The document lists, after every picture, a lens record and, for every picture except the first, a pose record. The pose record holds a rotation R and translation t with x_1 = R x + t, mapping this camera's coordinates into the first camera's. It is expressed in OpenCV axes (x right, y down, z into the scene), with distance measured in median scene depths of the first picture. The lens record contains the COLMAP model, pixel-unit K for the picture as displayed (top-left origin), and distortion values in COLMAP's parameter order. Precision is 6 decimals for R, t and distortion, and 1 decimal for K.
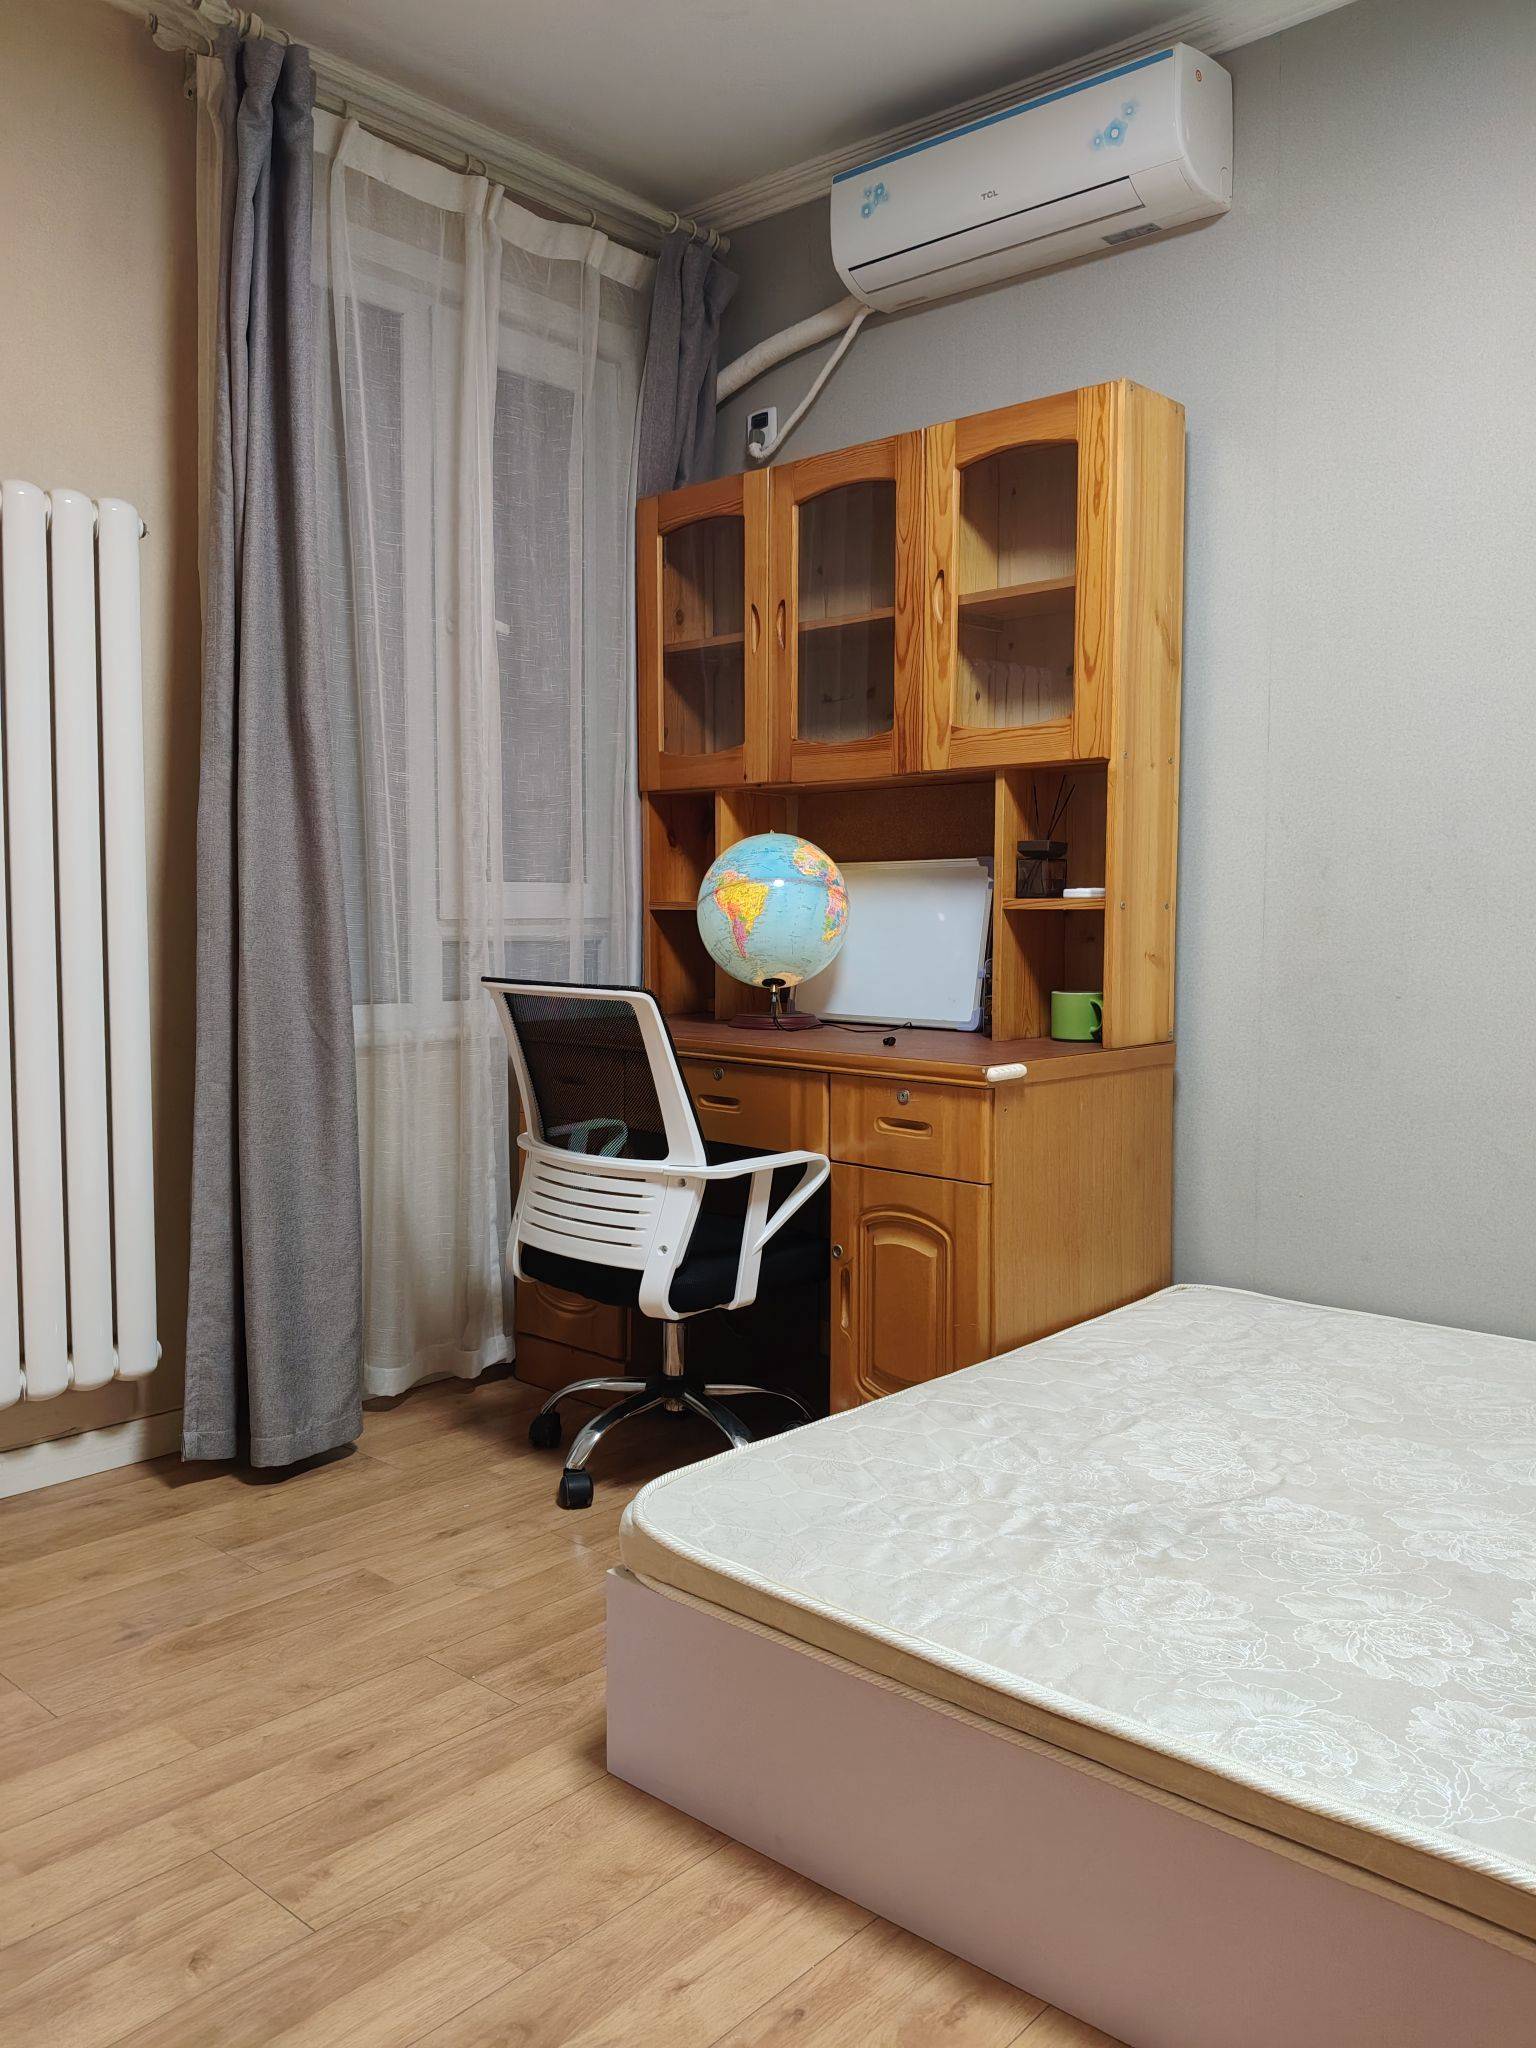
lens RADIAL K [[1505.5, 0, 768.0], [0, 1505.5, 1024.0], [0, 0, 1]] dist [0.000796, 0.000391]
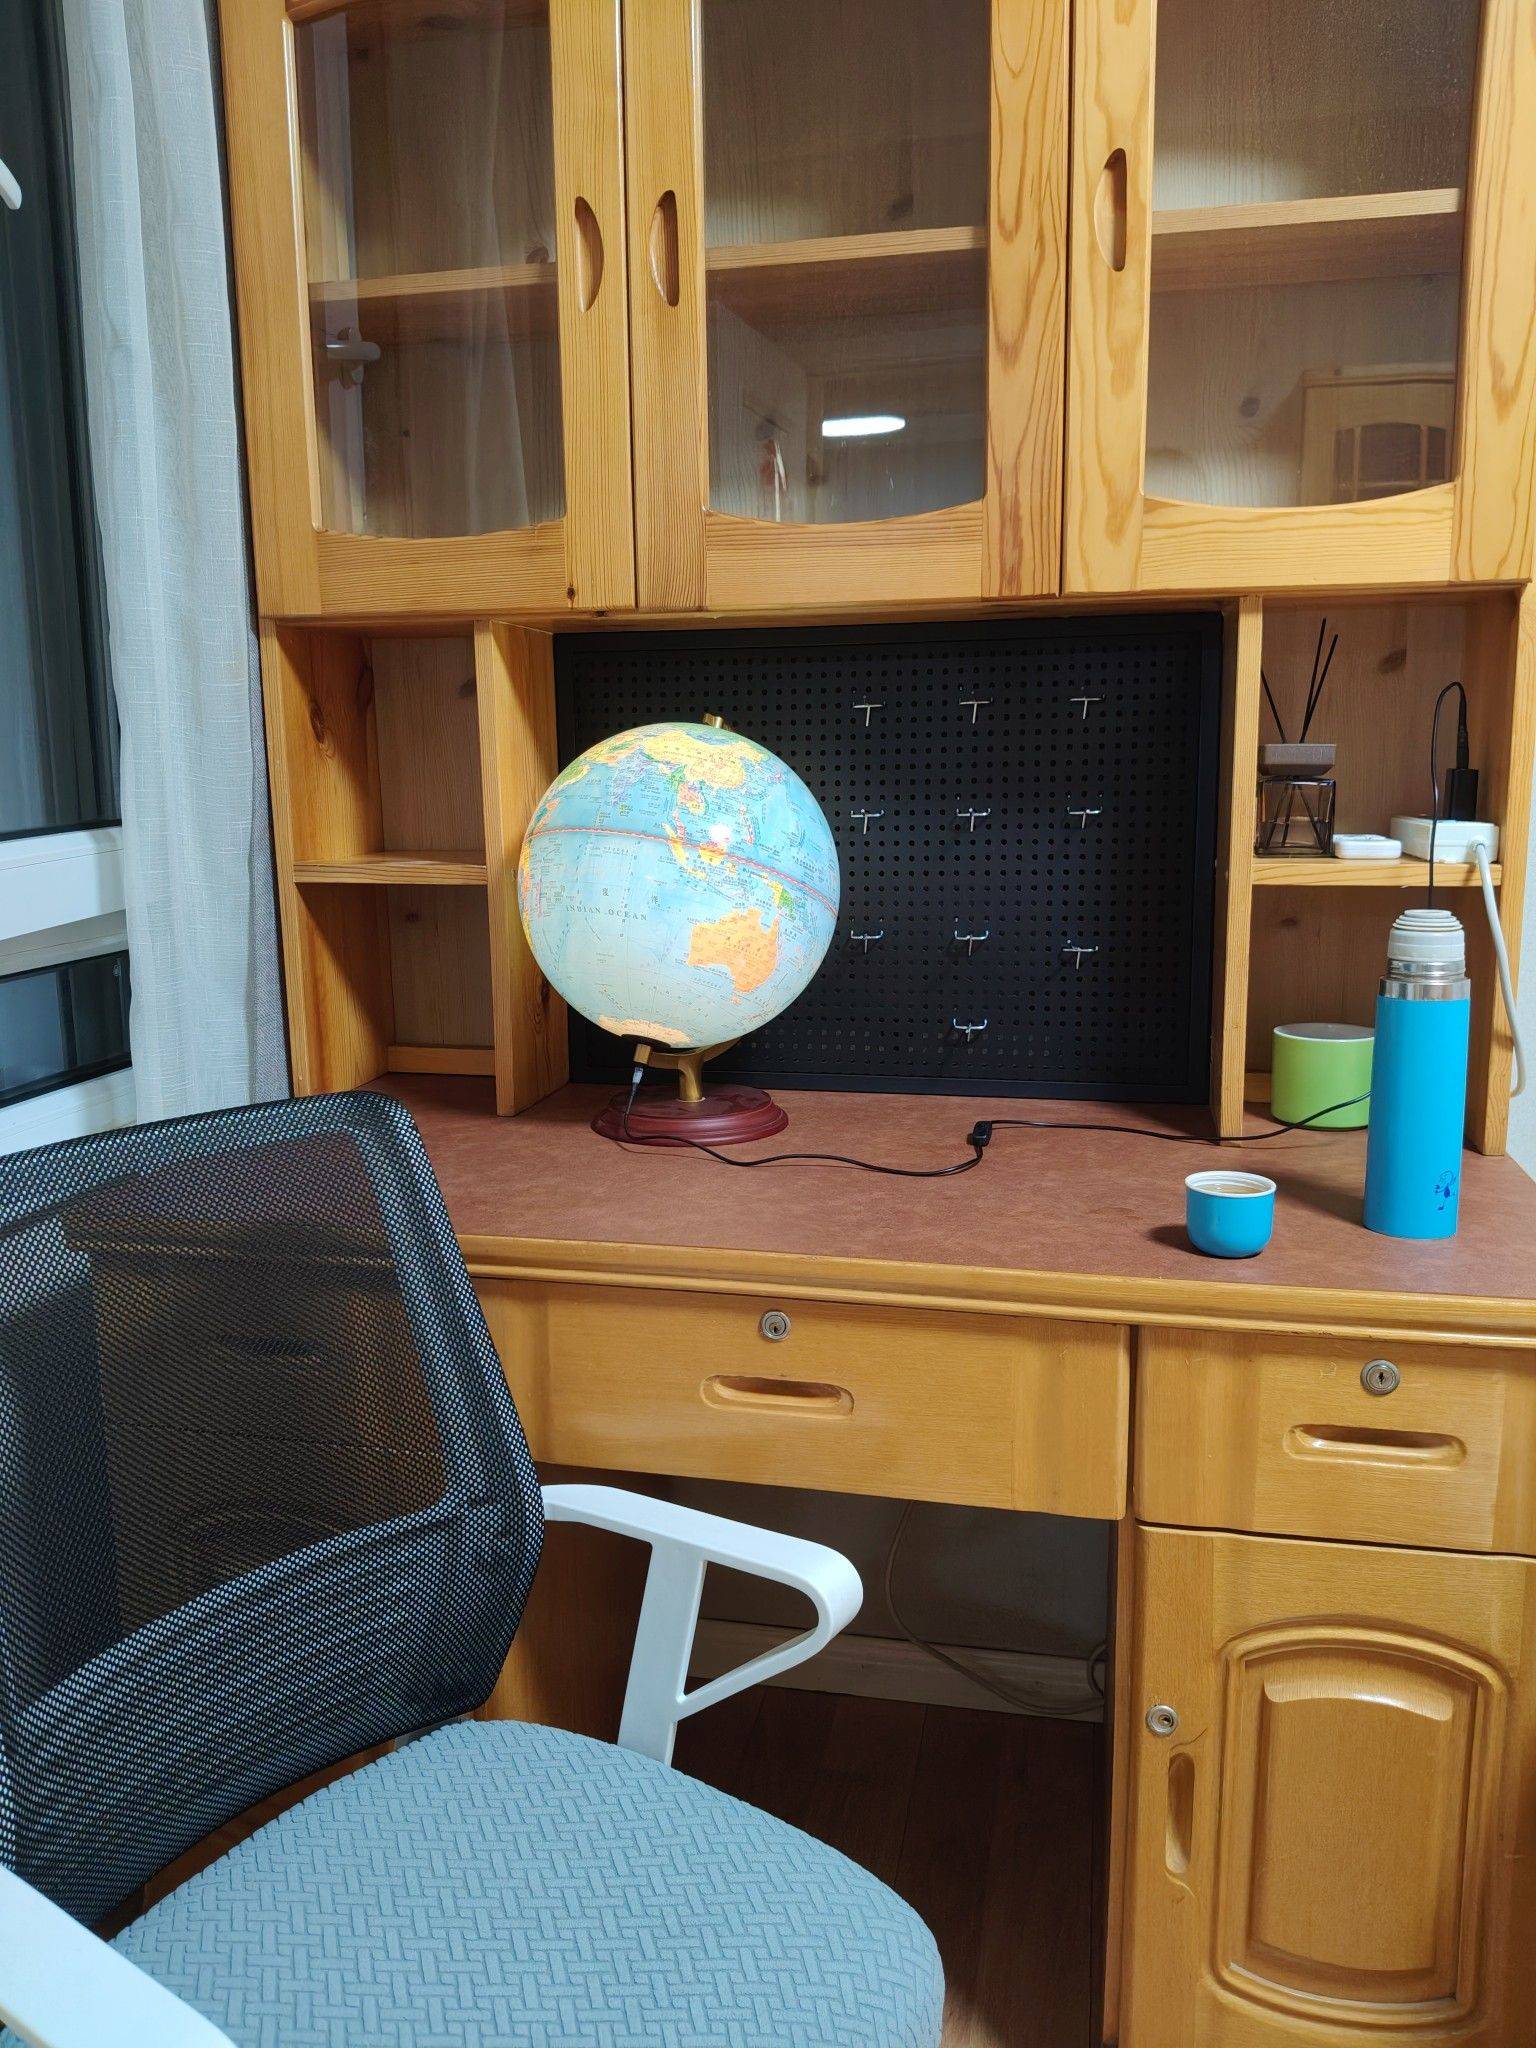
lens RADIAL K [[1435.0, 0, 768.7], [0, 1435.0, 972.4], [0, 0, 1]] dist [-0.028162, 0.001011]
pose [[0.851623, -0.087911, 0.516730, -0.216293], [0.054100, 0.995312, 0.080170, -0.090268], [-0.521356, -0.040320, 0.852386, 0.658681]]
